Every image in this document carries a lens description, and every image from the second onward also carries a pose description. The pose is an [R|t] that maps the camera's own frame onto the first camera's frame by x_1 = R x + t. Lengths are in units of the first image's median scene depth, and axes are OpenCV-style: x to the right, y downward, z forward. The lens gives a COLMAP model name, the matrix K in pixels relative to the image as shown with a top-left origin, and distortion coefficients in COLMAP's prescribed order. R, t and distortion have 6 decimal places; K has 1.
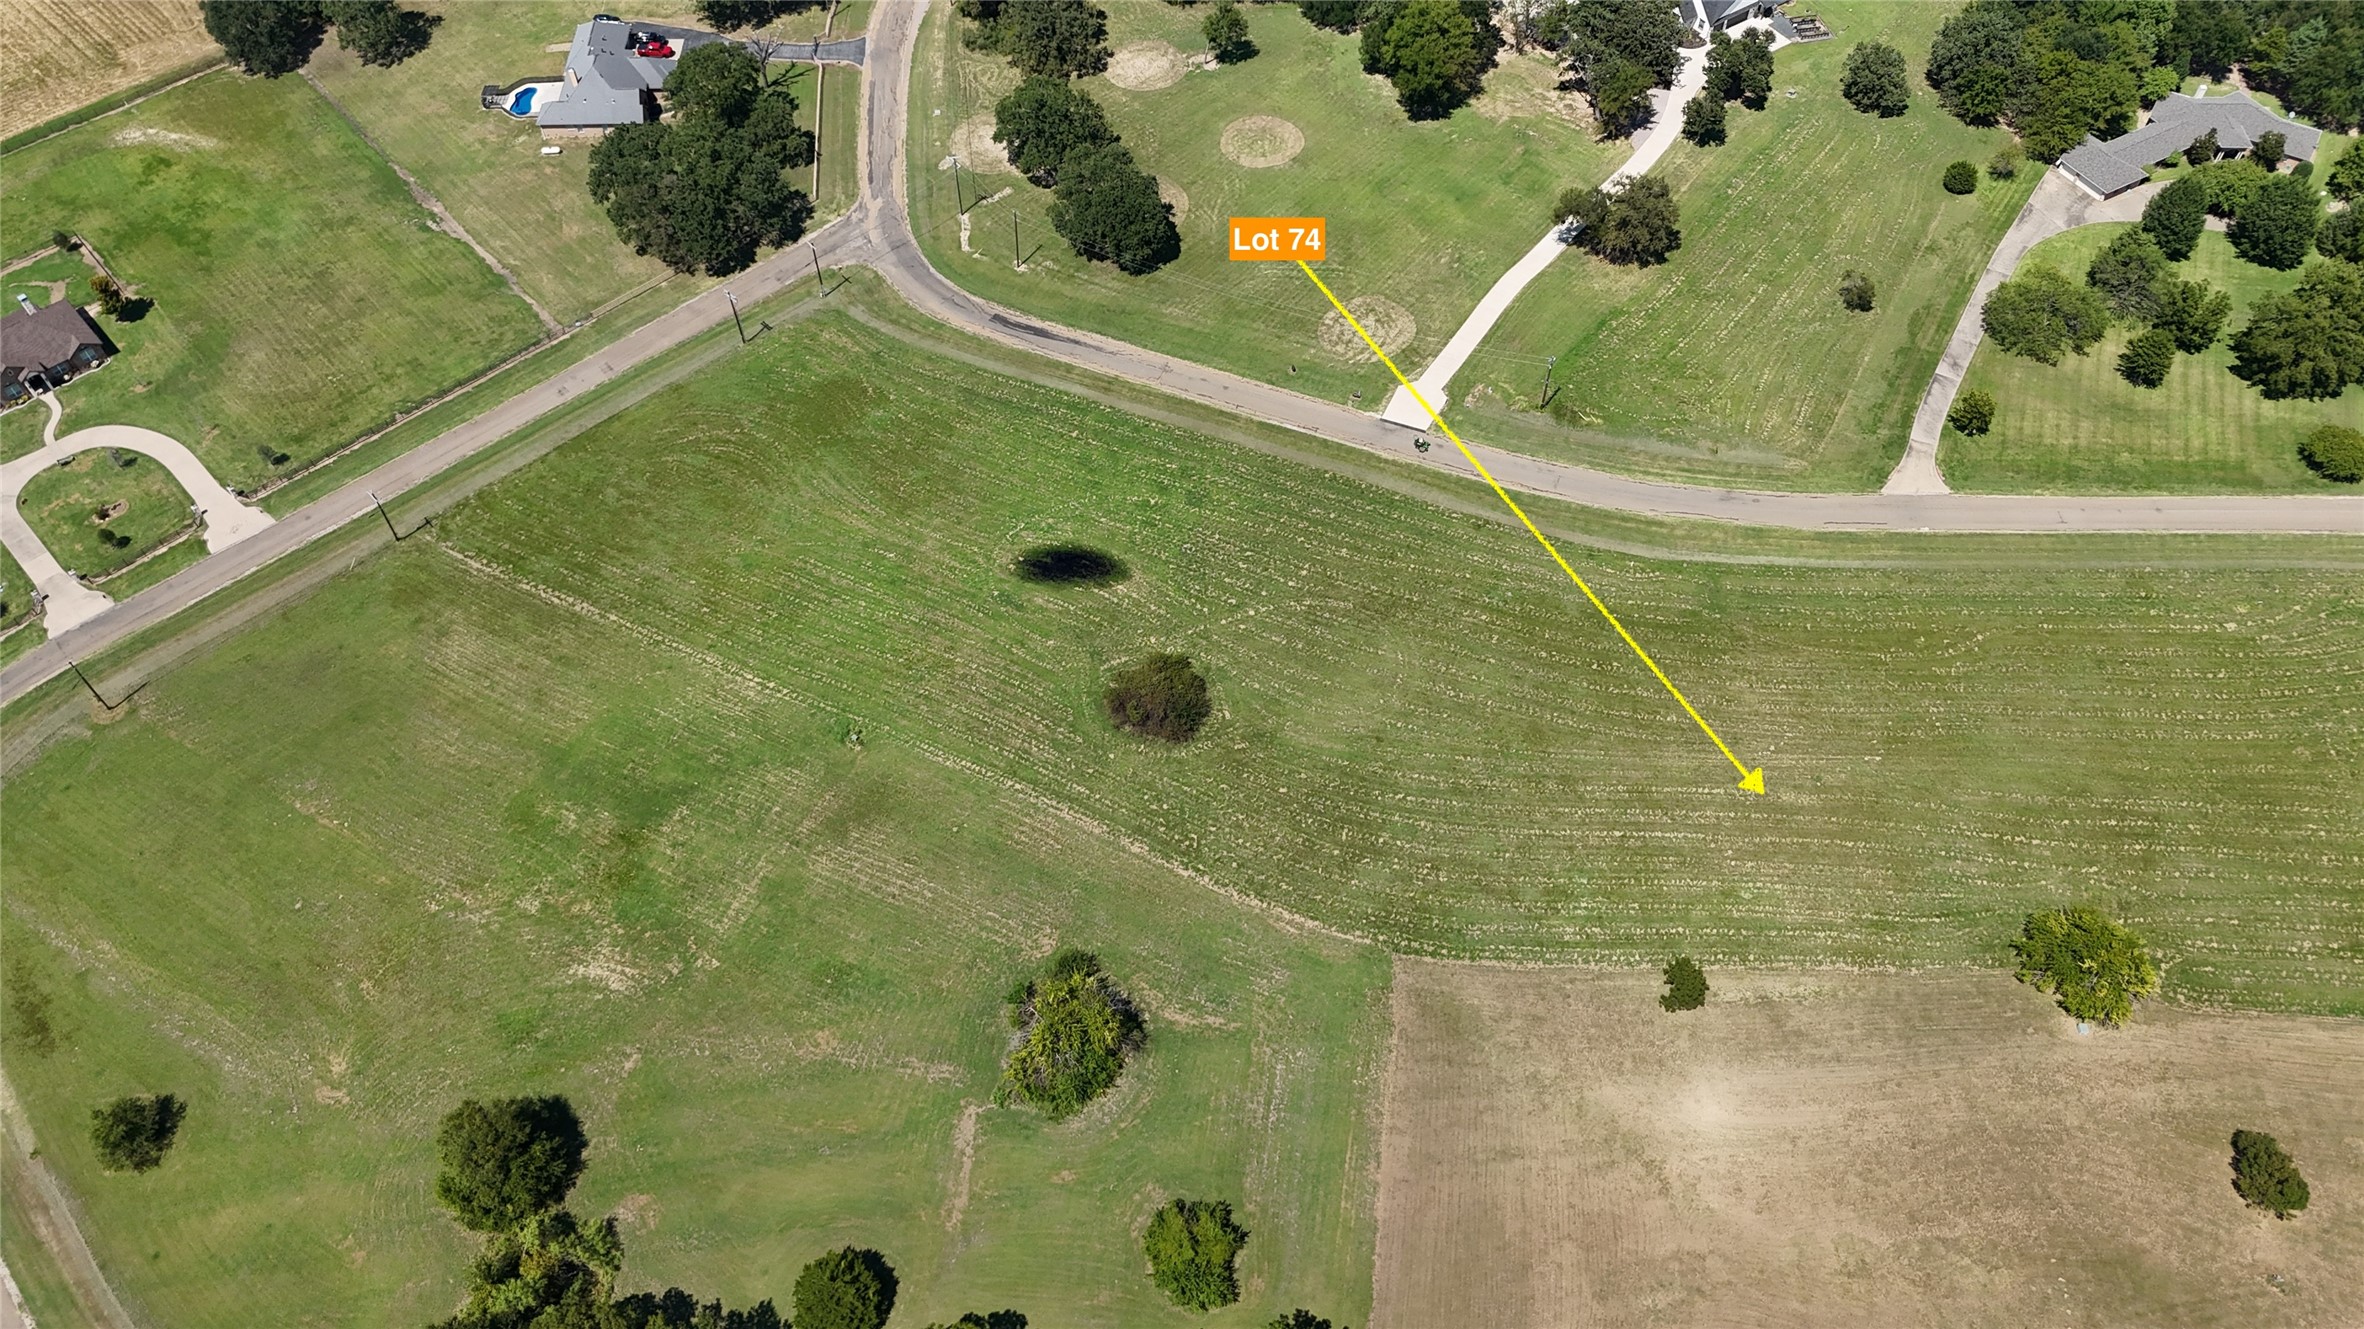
lens RADIAL K [[1742.9, 0, 1182.0], [0, 1742.9, 664.5], [0, 0, 1]] dist [0.063420, -0.053790]
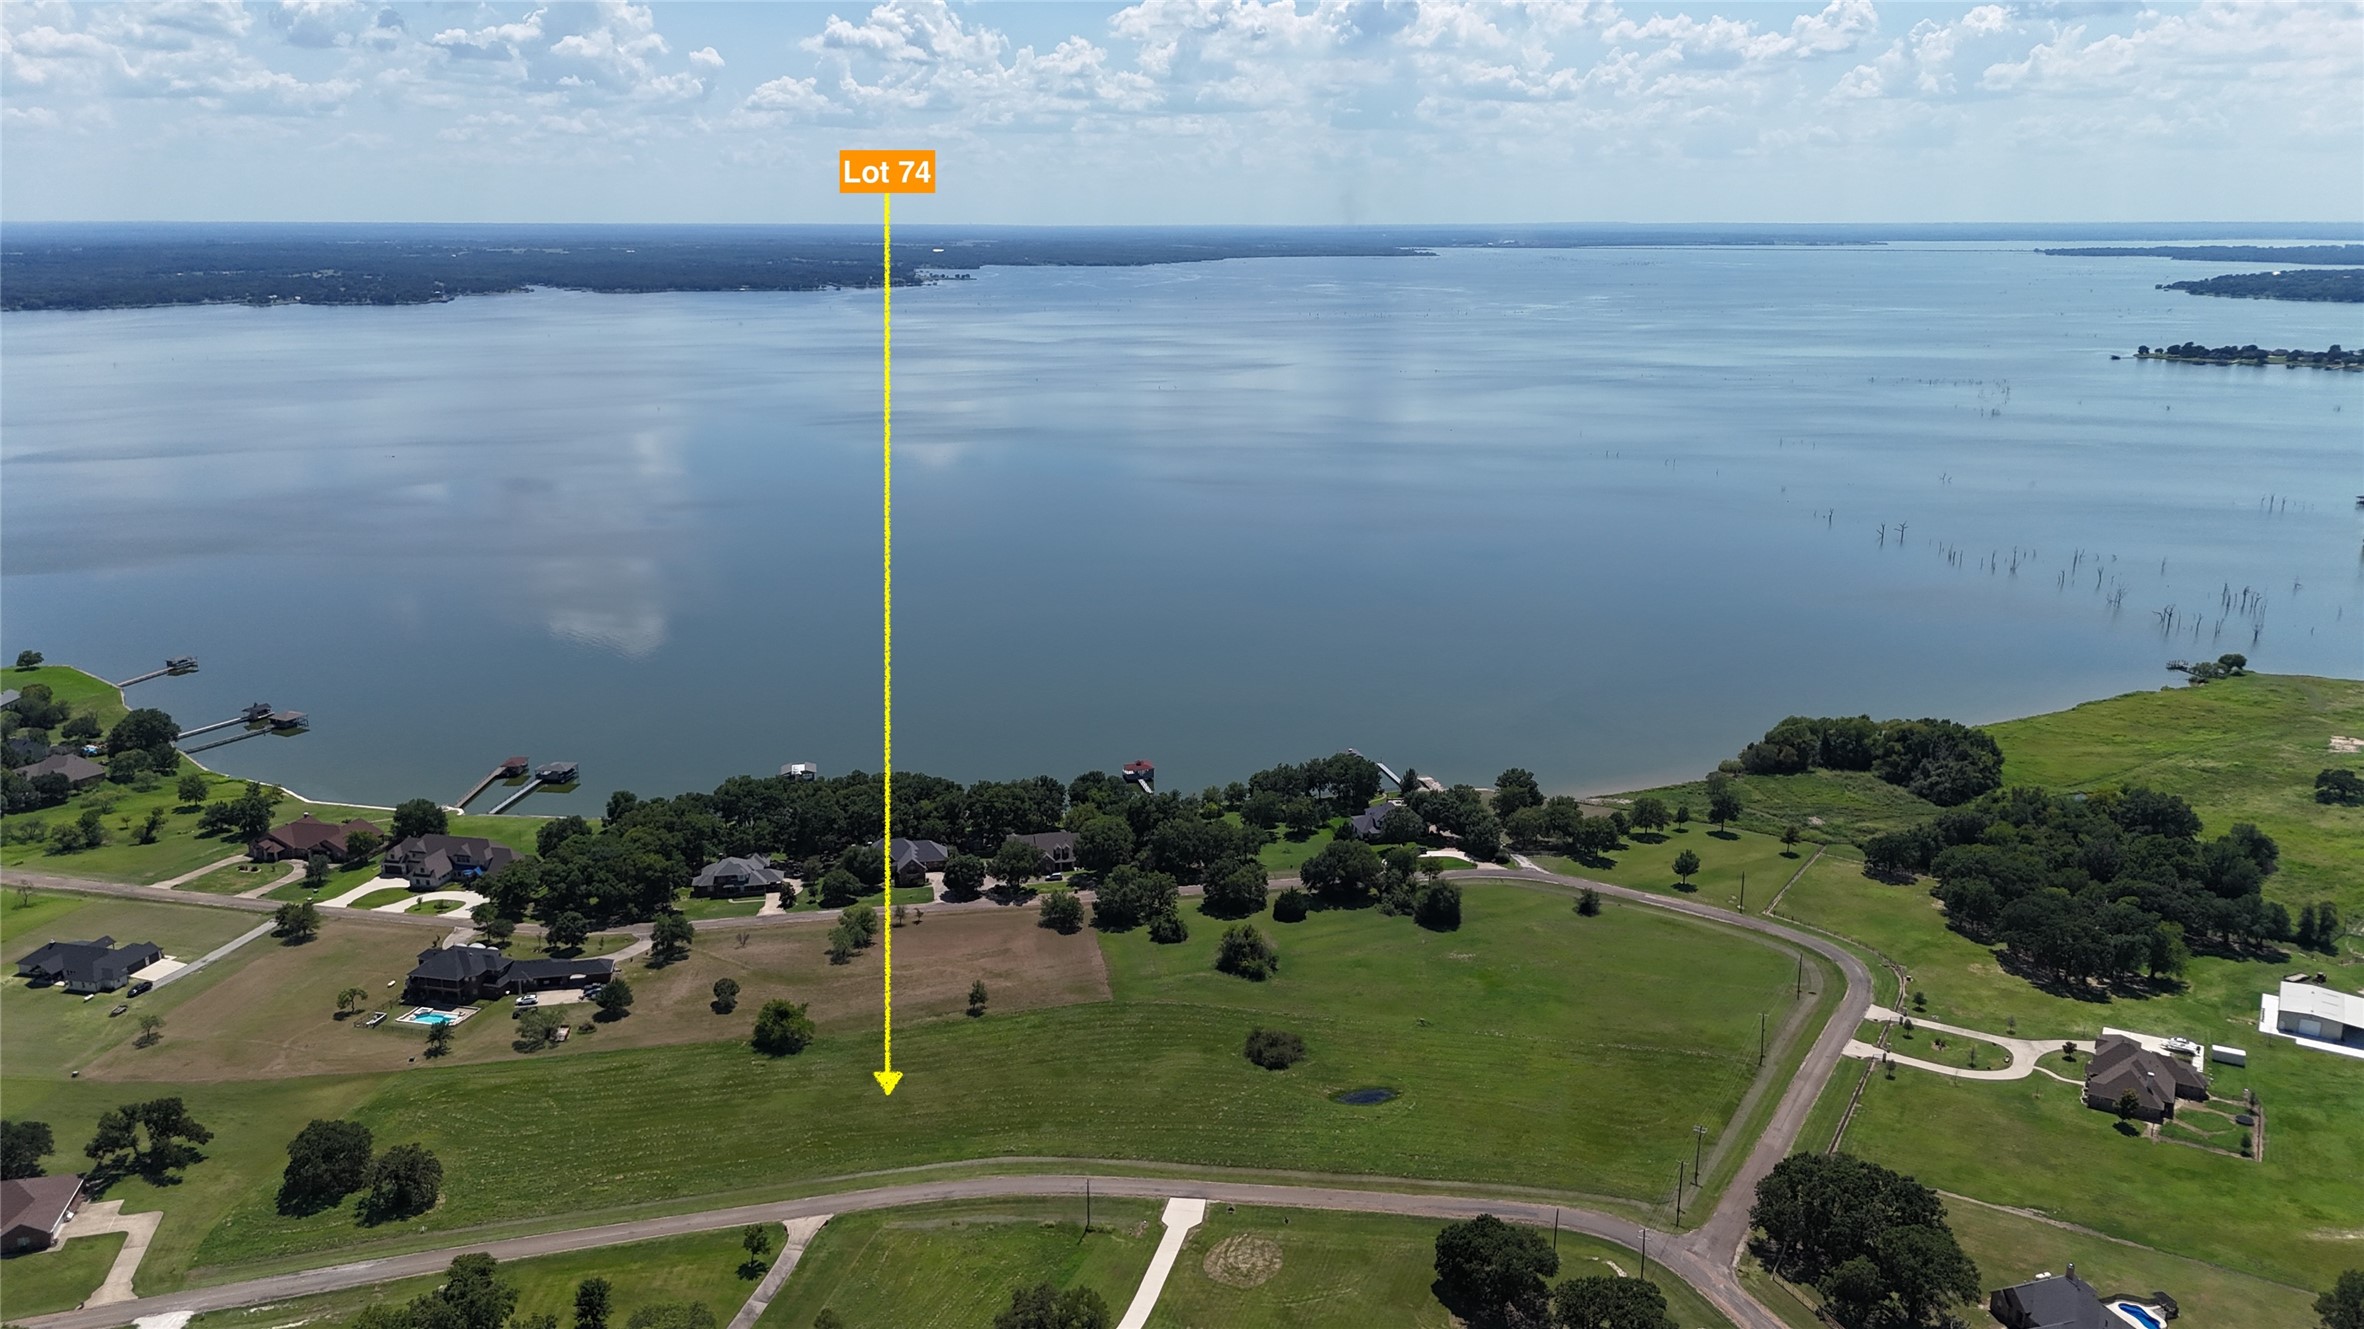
lens RADIAL K [[1742.9, 0, 1182.0], [0, 1742.9, 664.5], [0, 0, 1]] dist [0.063420, -0.053790]
pose [[-0.957496, 0.081538, -0.276682, 0.456018], [-0.224619, 0.391012, 0.892556, -1.445895], [0.180963, 0.916767, -0.356077, 1.083277]]
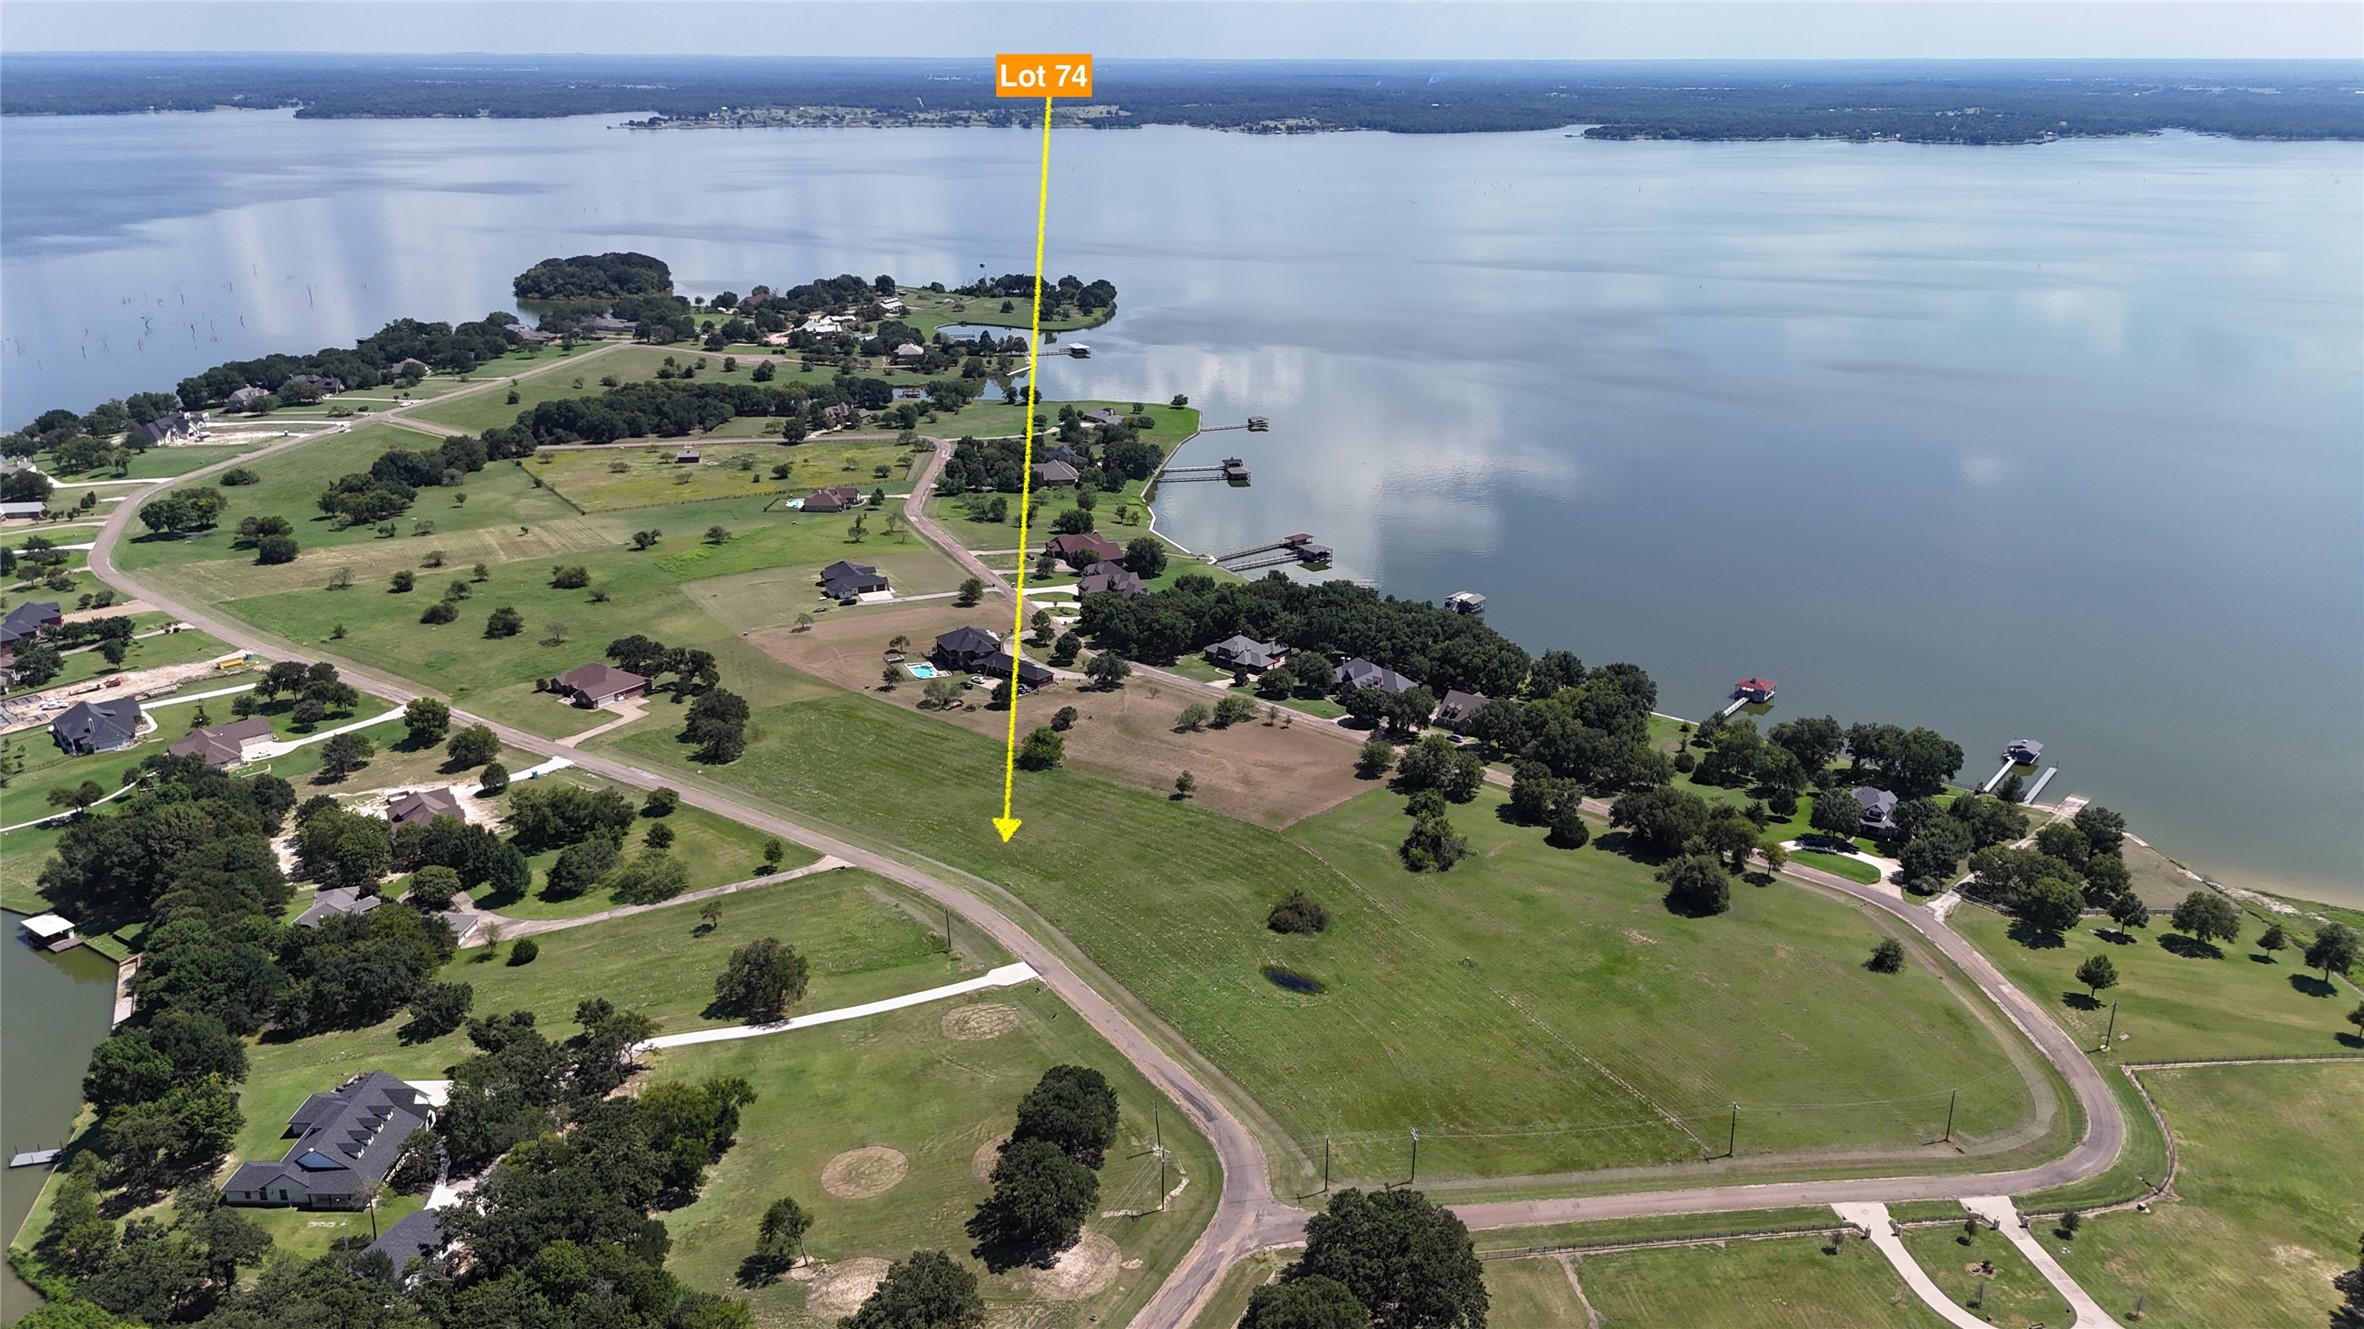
lens RADIAL K [[1742.9, 0, 1182.0], [0, 1742.9, 664.5], [0, 0, 1]] dist [0.063420, -0.053790]
pose [[-0.823389, -0.182175, 0.537440, -0.693032], [0.455903, 0.351582, 0.817644, -1.327180], [-0.337909, 0.918260, -0.206435, 1.009000]]
